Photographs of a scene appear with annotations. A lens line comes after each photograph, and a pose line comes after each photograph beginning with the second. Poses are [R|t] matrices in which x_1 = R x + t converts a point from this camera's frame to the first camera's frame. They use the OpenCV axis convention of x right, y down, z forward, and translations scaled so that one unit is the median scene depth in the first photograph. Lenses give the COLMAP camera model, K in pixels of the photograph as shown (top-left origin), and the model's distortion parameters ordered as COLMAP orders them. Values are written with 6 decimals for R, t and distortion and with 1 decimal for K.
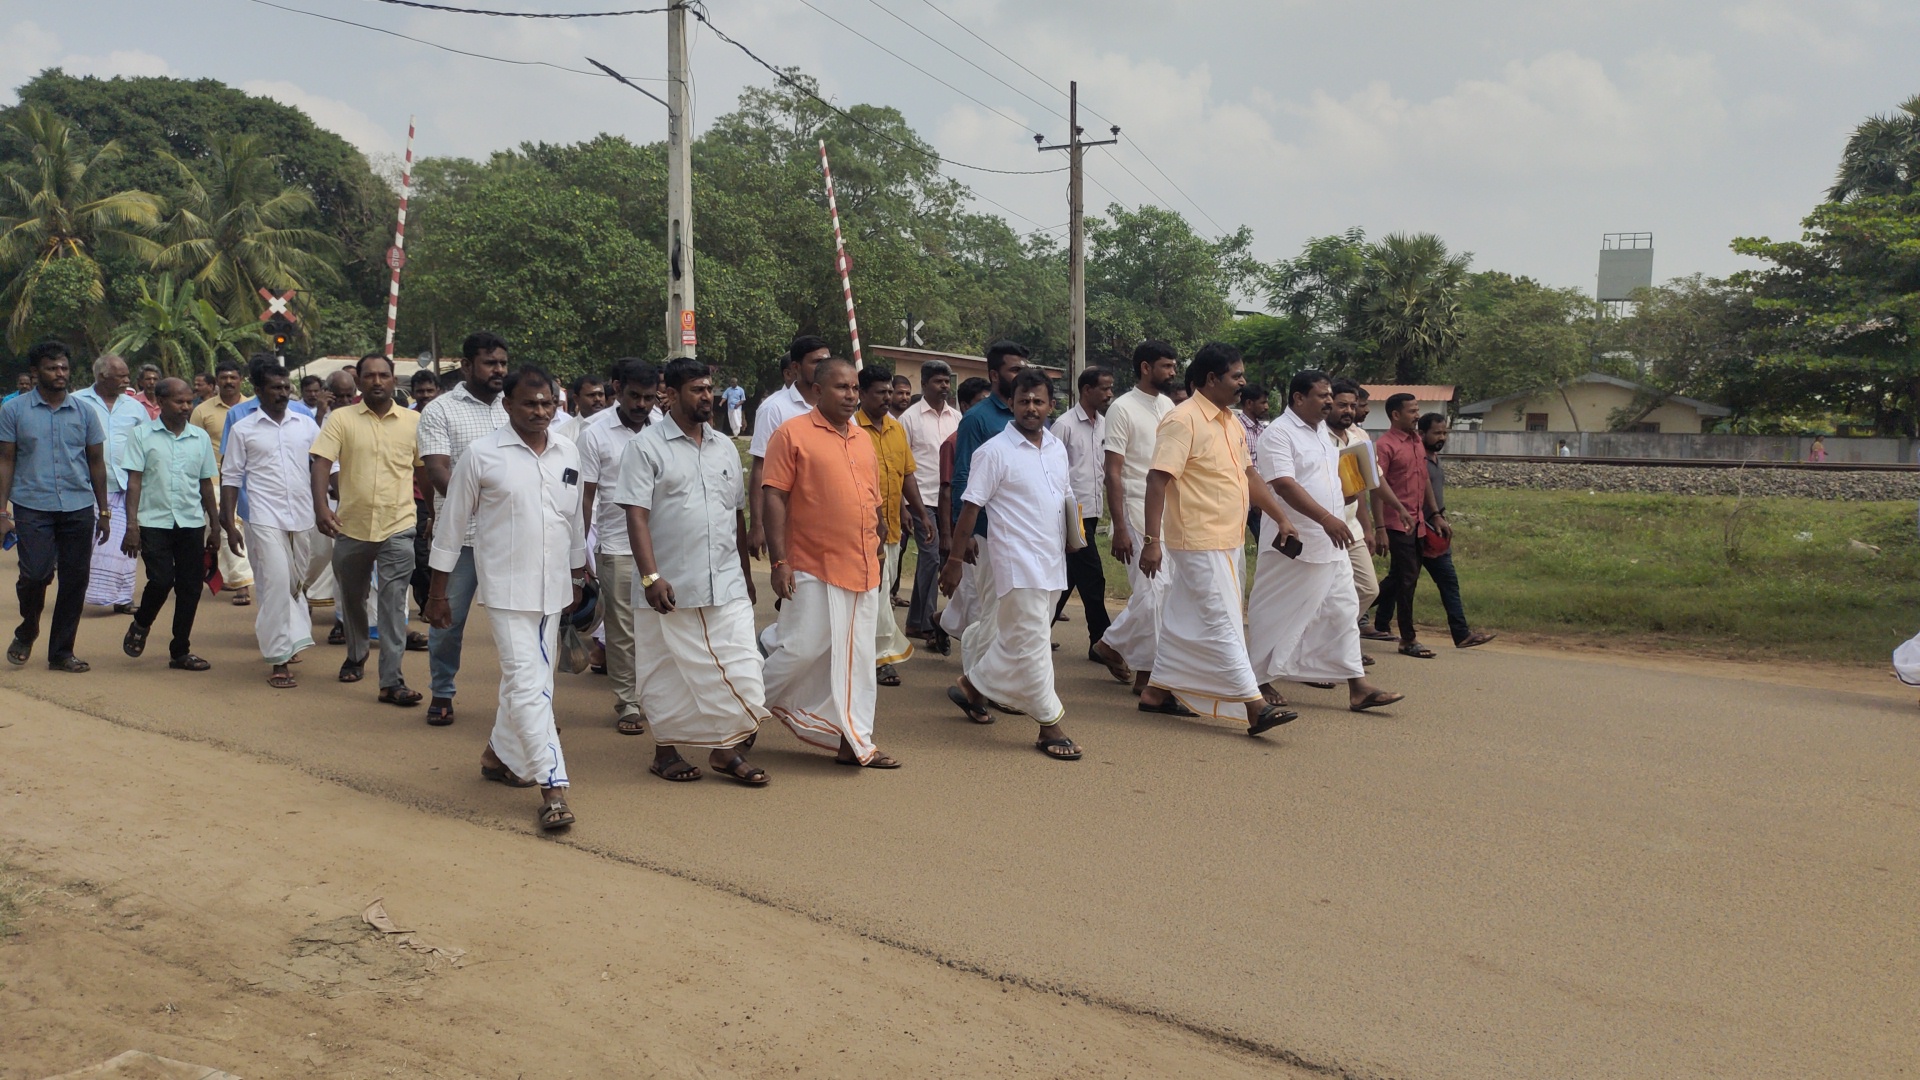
lens RADIAL K [[1419.6, 0, 957.1], [0, 1419.6, 547.3], [0, 0, 1]] dist [0.062707, -0.063165]
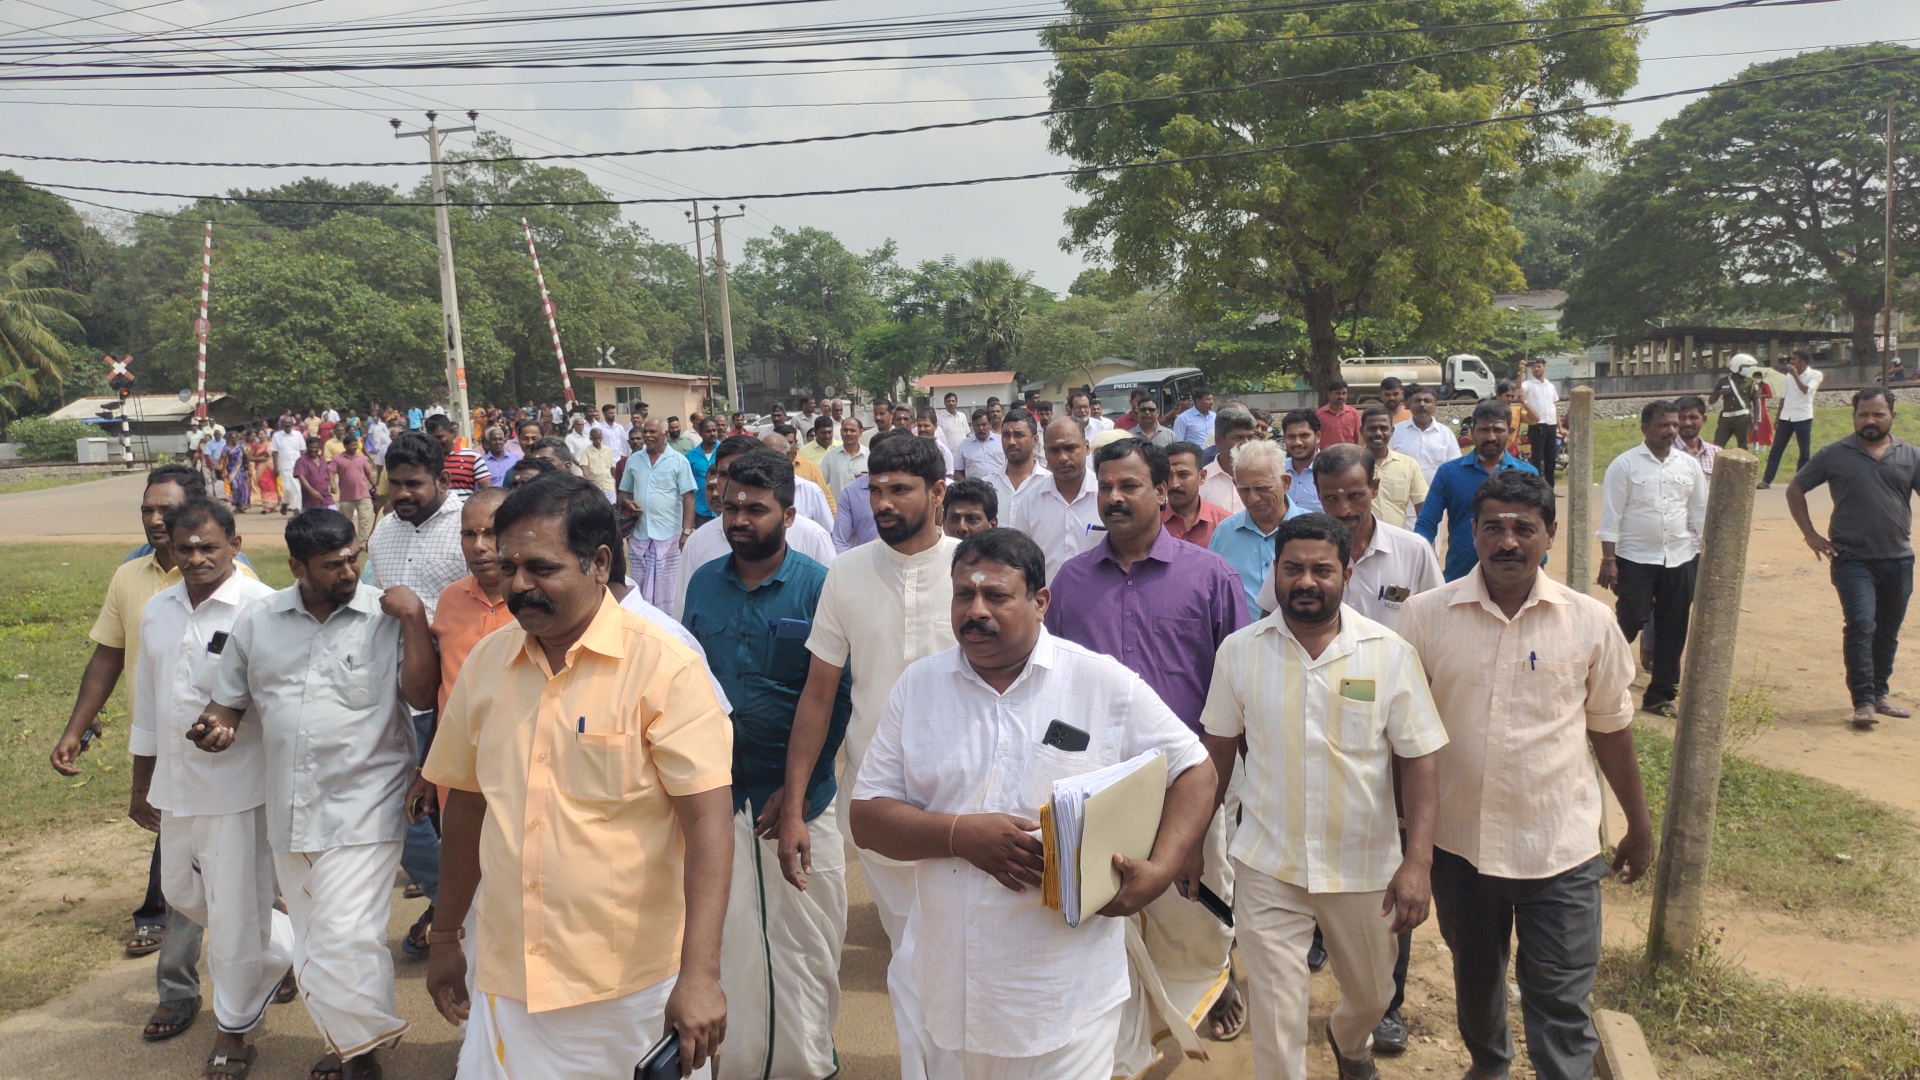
lens RADIAL K [[1428.5, 0, 960.0], [0, 1428.5, 510.3], [0, 0, 1]] dist [0.062624, -0.076794]
pose [[0.978419, -0.076442, 0.191969, 0.017305], [0.079491, 0.996802, -0.008221, 0.022105], [-0.190727, 0.023304, 0.981366, -0.273464]]
